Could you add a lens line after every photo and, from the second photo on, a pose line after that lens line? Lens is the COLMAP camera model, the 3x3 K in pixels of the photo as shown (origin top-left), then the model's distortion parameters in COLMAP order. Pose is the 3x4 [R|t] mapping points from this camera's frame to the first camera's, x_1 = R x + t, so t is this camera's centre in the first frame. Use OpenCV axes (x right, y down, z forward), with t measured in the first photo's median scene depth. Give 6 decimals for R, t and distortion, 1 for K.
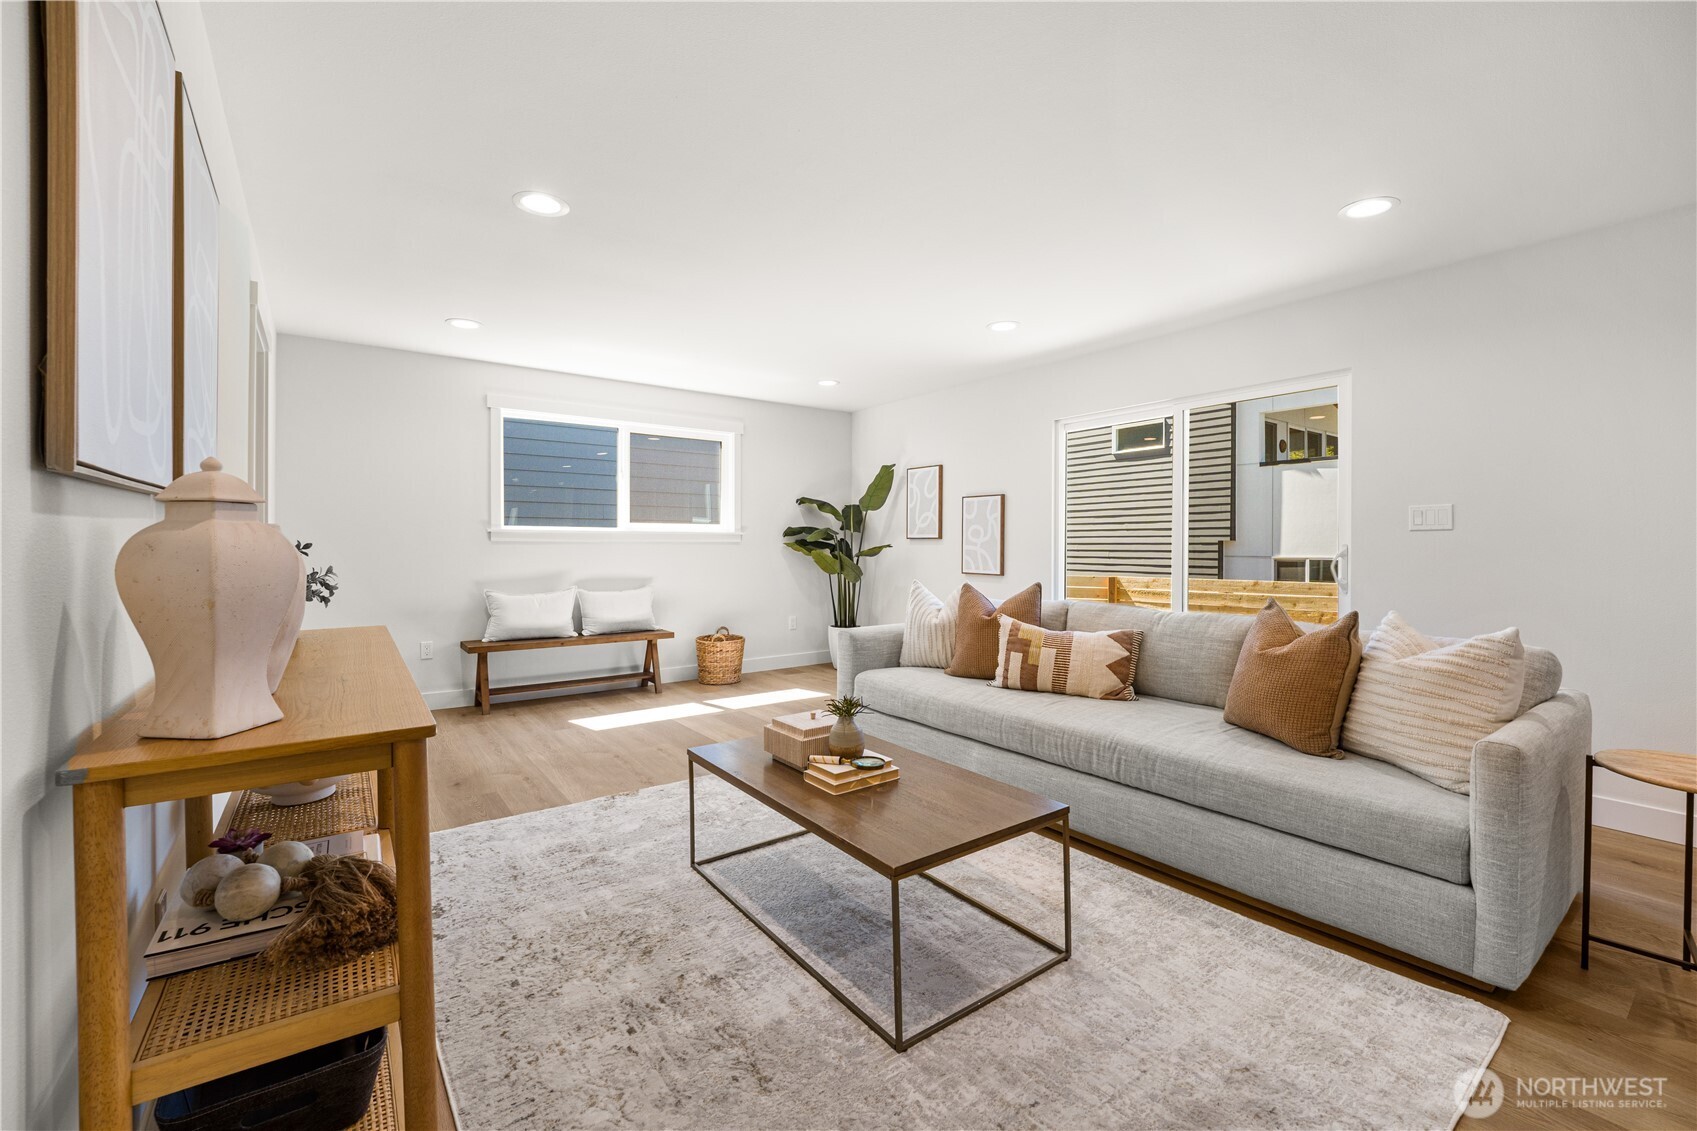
lens RADIAL K [[699.6, 0, 843.2], [0, 699.6, 553.6], [0, 0, 1]] dist [-0.015259, -0.000456]
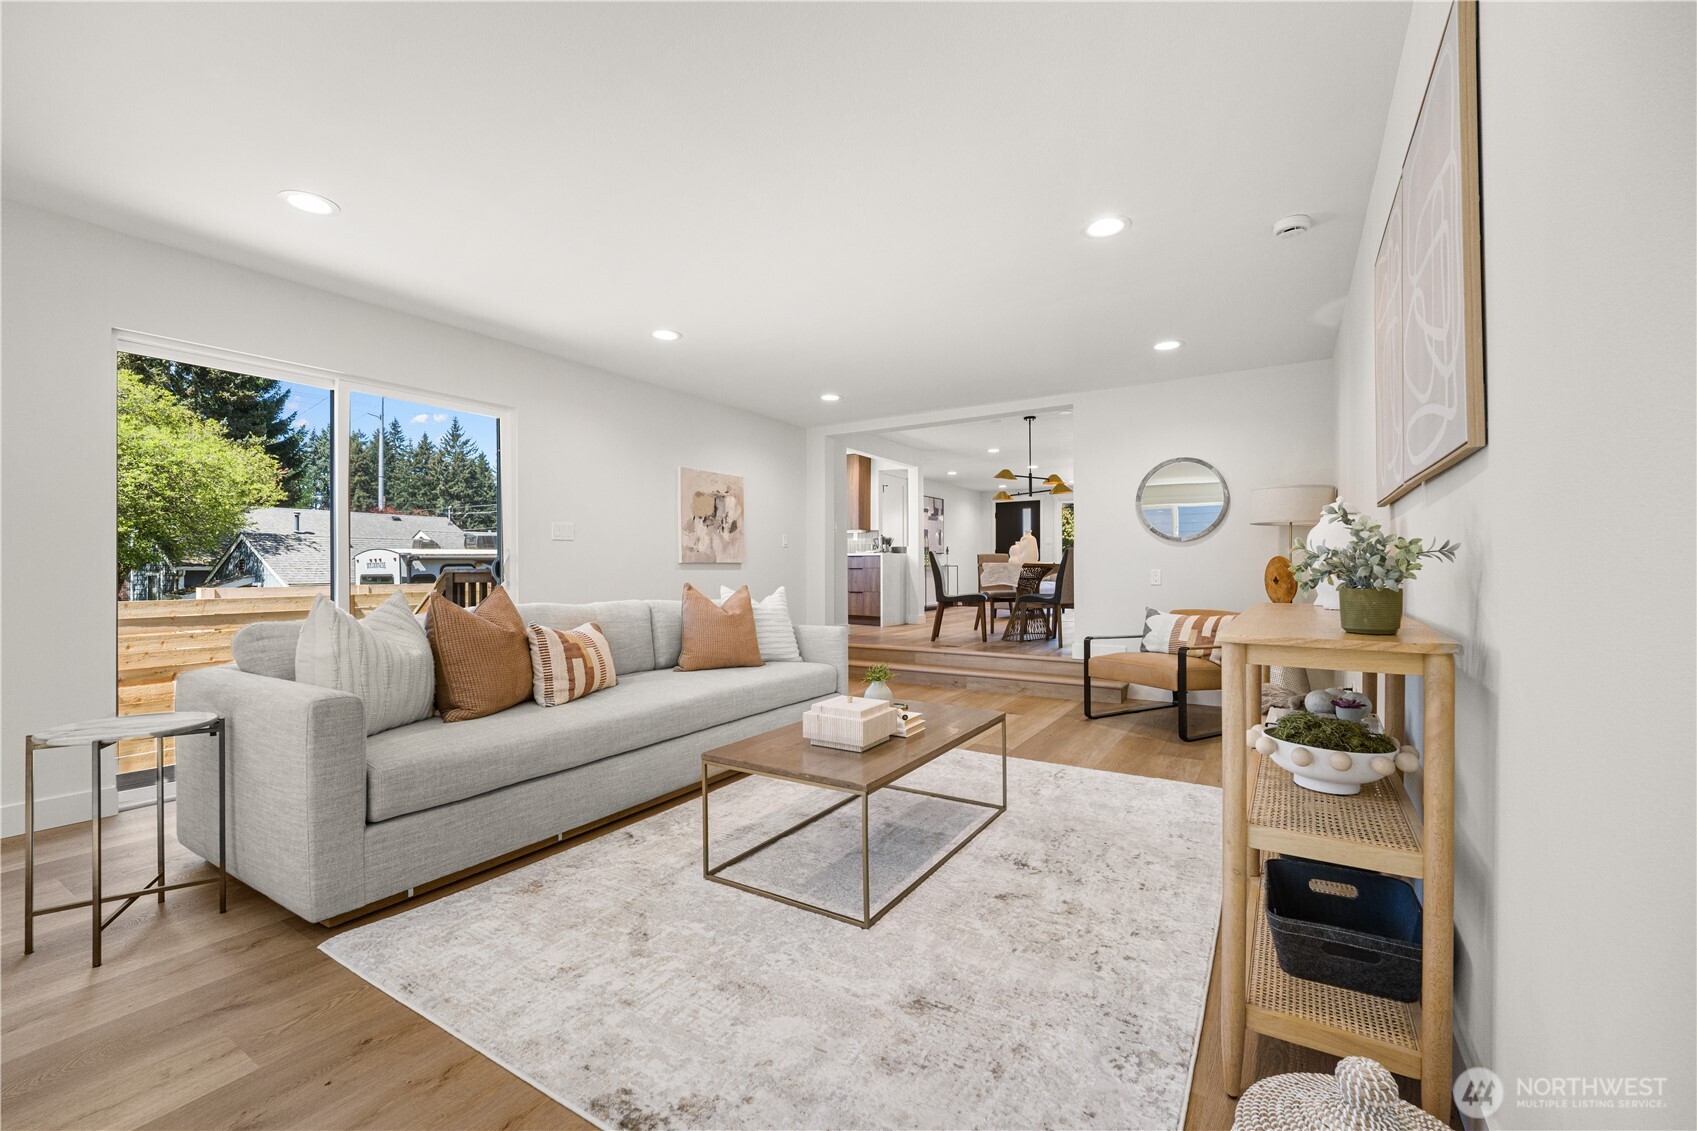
lens RADIAL K [[699.6, 0, 843.2], [0, 699.6, 553.6], [0, 0, 1]] dist [-0.015259, -0.000456]
pose [[-0.375099, 0.018456, 0.926801, -0.445565], [0.013510, 0.999804, -0.014442, 0.012978], [-0.926886, 0.007104, -0.375275, 0.616845]]
